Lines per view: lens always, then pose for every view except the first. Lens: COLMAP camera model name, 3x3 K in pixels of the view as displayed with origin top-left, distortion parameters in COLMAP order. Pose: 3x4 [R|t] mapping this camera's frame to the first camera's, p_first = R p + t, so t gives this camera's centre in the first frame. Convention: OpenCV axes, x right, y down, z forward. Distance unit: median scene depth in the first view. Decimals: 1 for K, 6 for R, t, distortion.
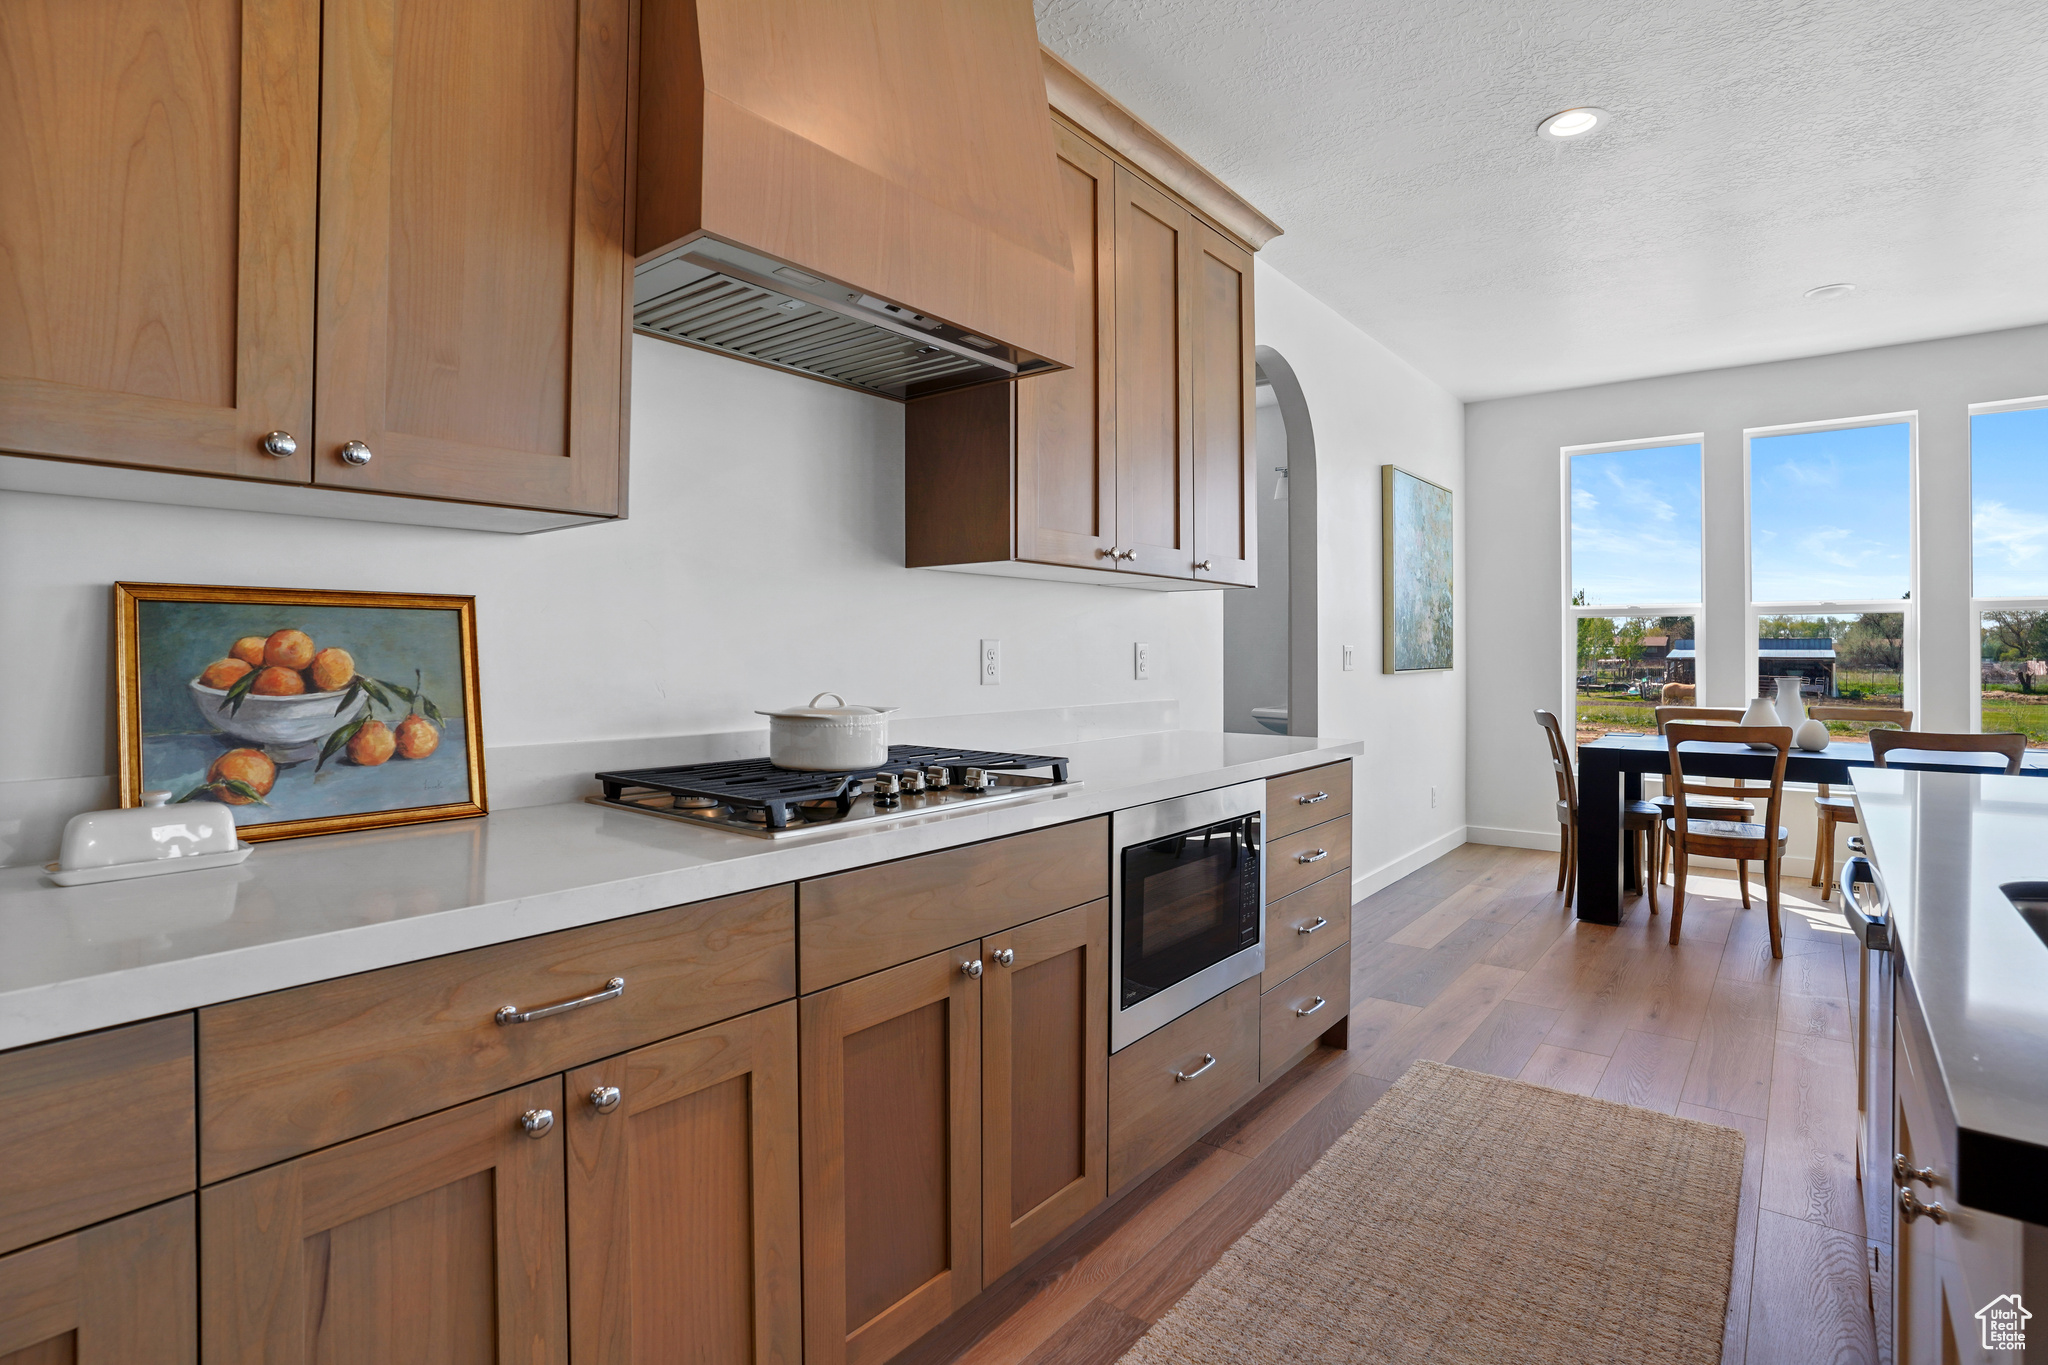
lens RADIAL K [[1033.4, 0, 1023.9], [0, 1033.4, 643.7], [0, 0, 1]] dist [-0.081019, 0.042964]
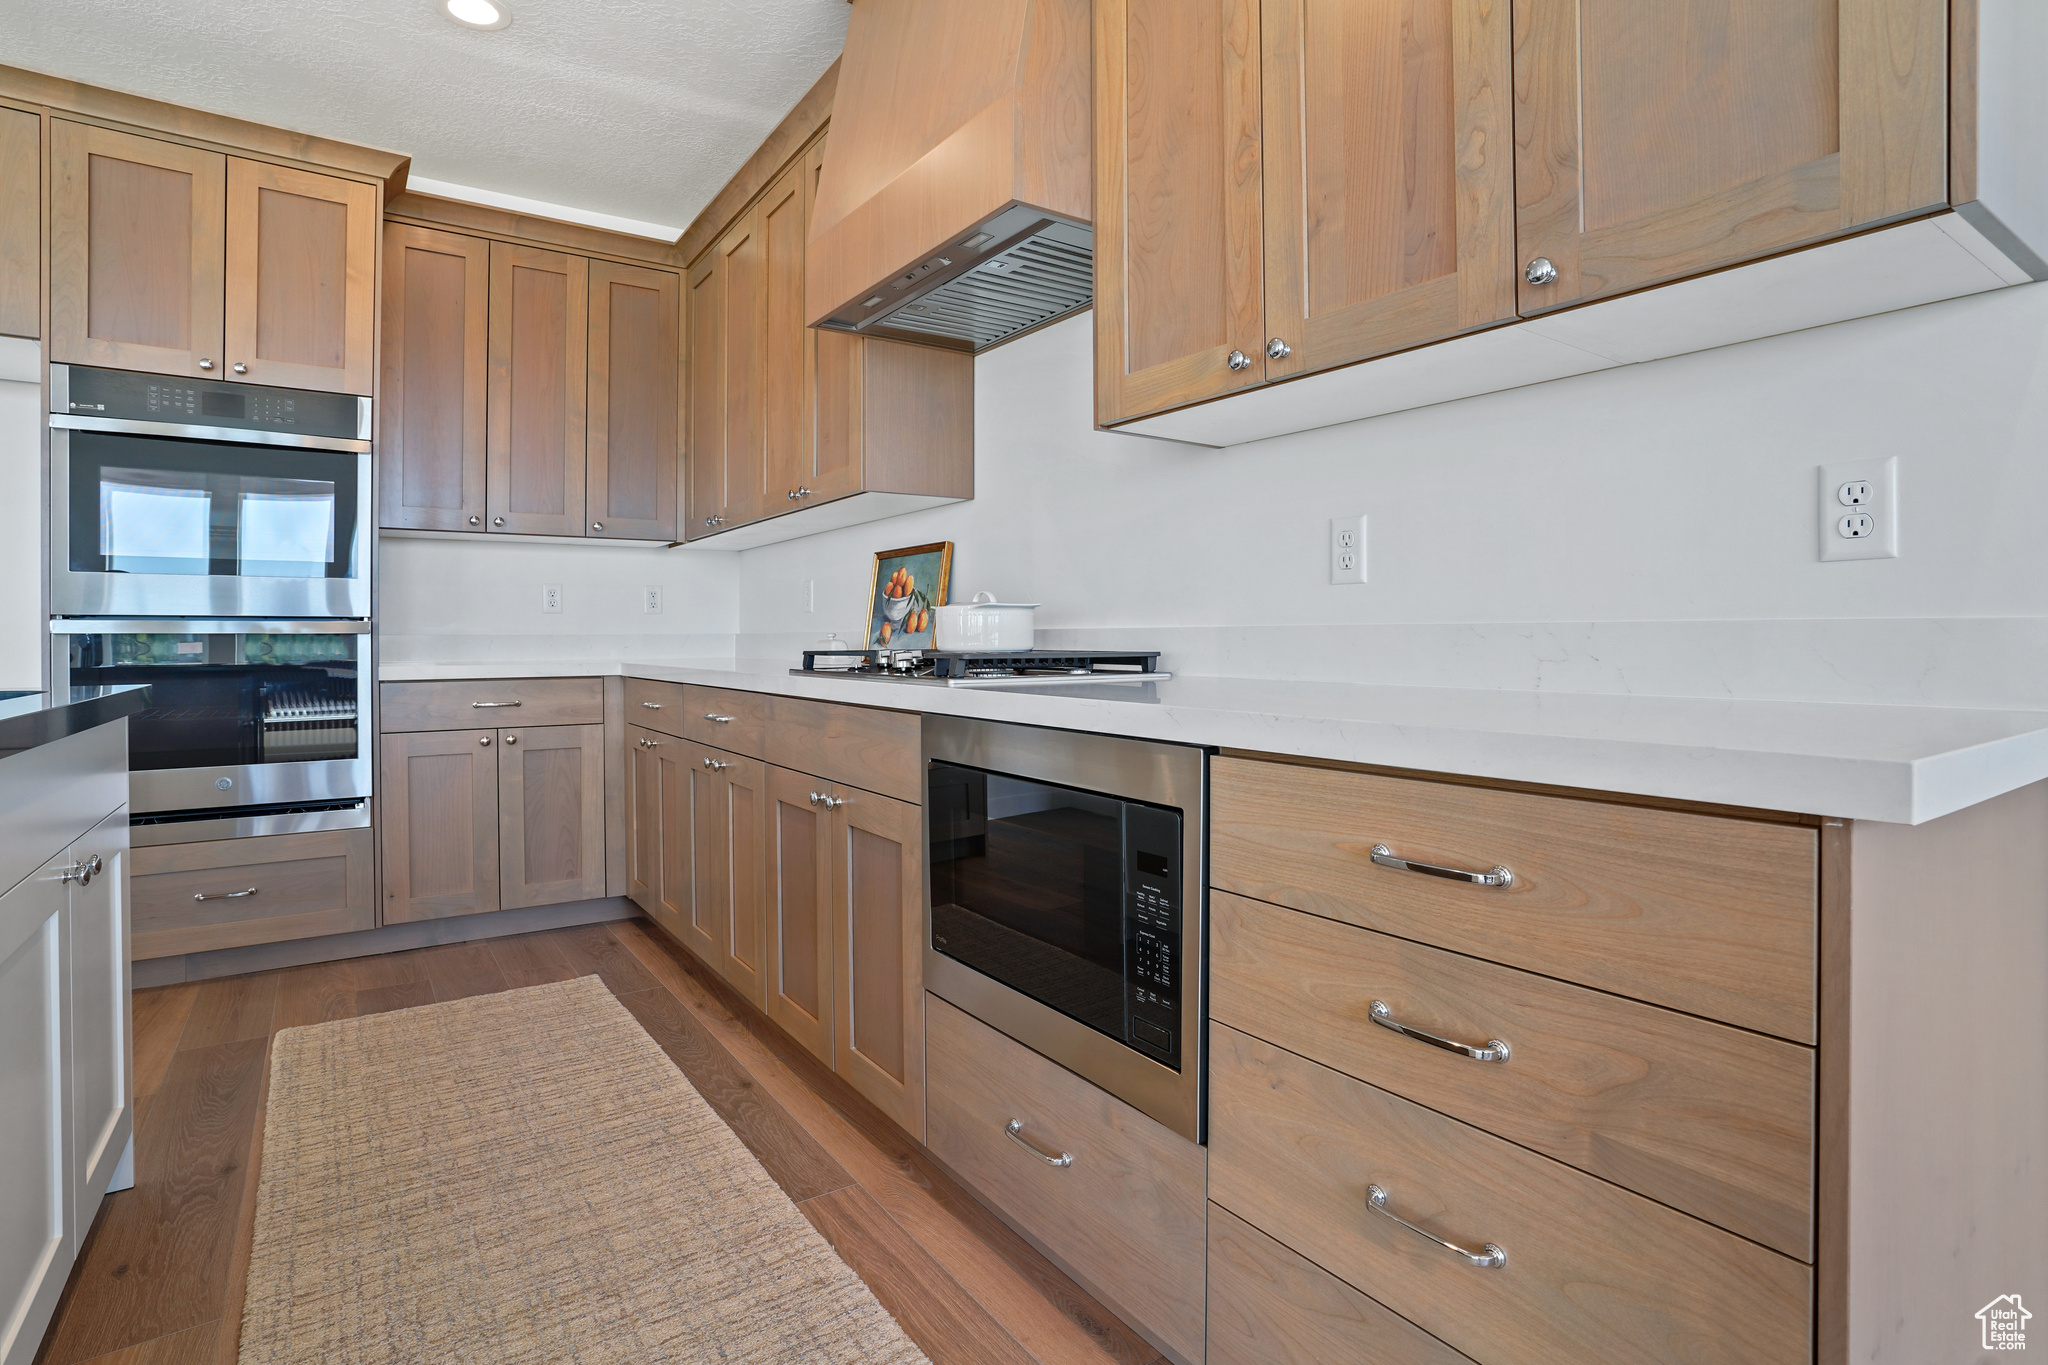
lens RADIAL K [[1033.4, 0, 1023.9], [0, 1033.4, 643.7], [0, 0, 1]] dist [-0.081019, 0.042964]
pose [[-0.296517, 0.008219, -0.954992, 1.011810], [0.008649, 0.999945, 0.005920, 0.108259], [0.954989, -0.006504, -0.296571, 1.501858]]
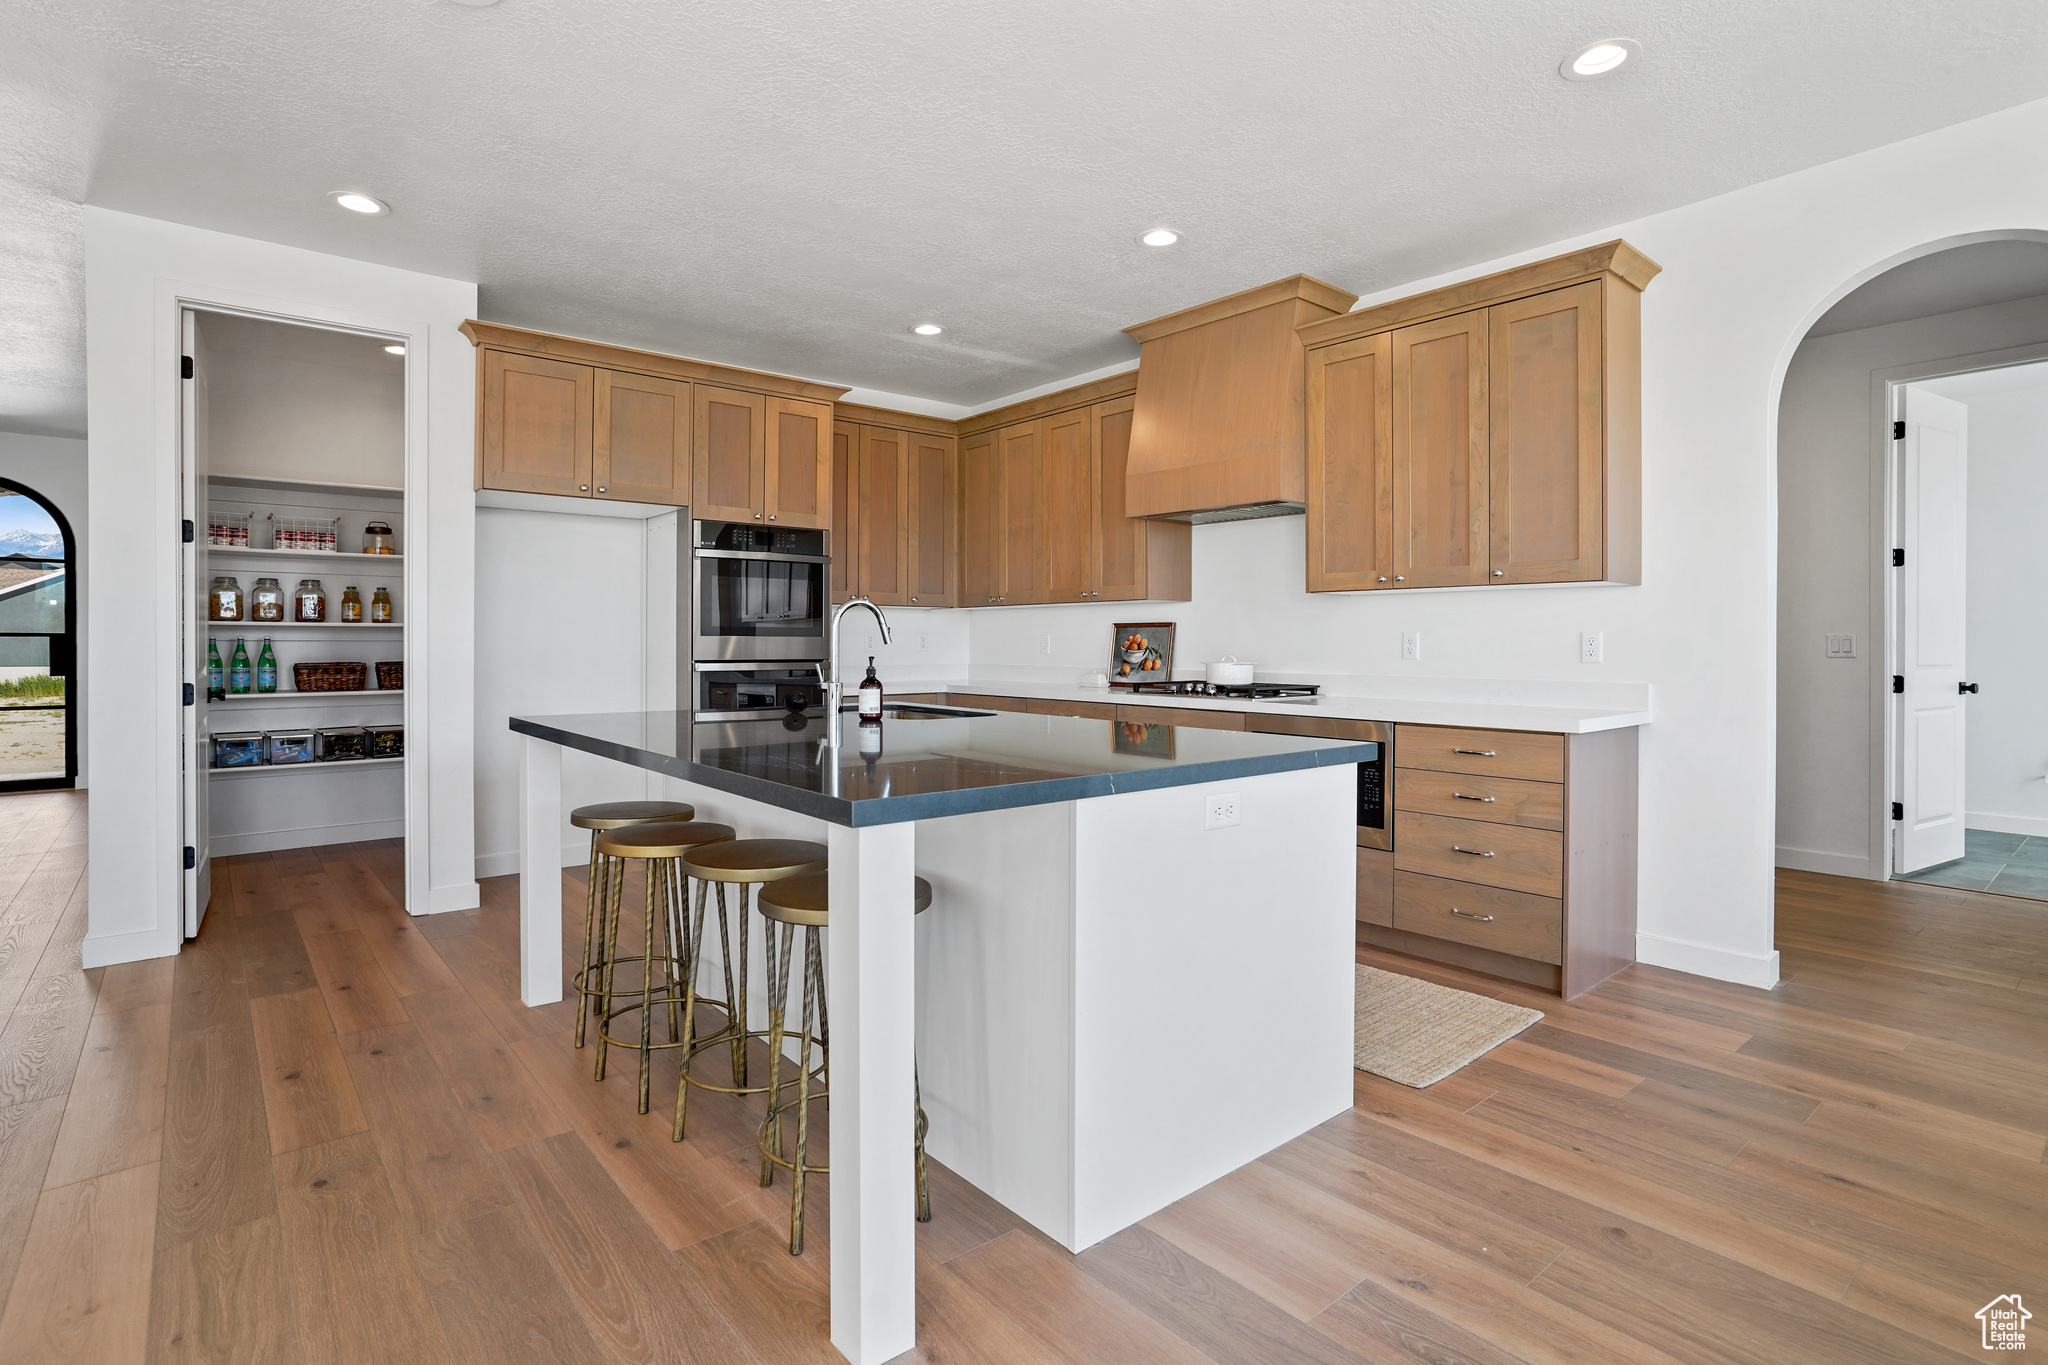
lens RADIAL K [[1033.4, 0, 1023.9], [0, 1033.4, 643.7], [0, 0, 1]] dist [-0.081019, 0.042964]
pose [[-0.202782, 0.001918, -0.979222, 2.559137], [0.001804, 0.999997, 0.001585, 0.014012], [0.979222, -0.001445, -0.202785, 1.093163]]
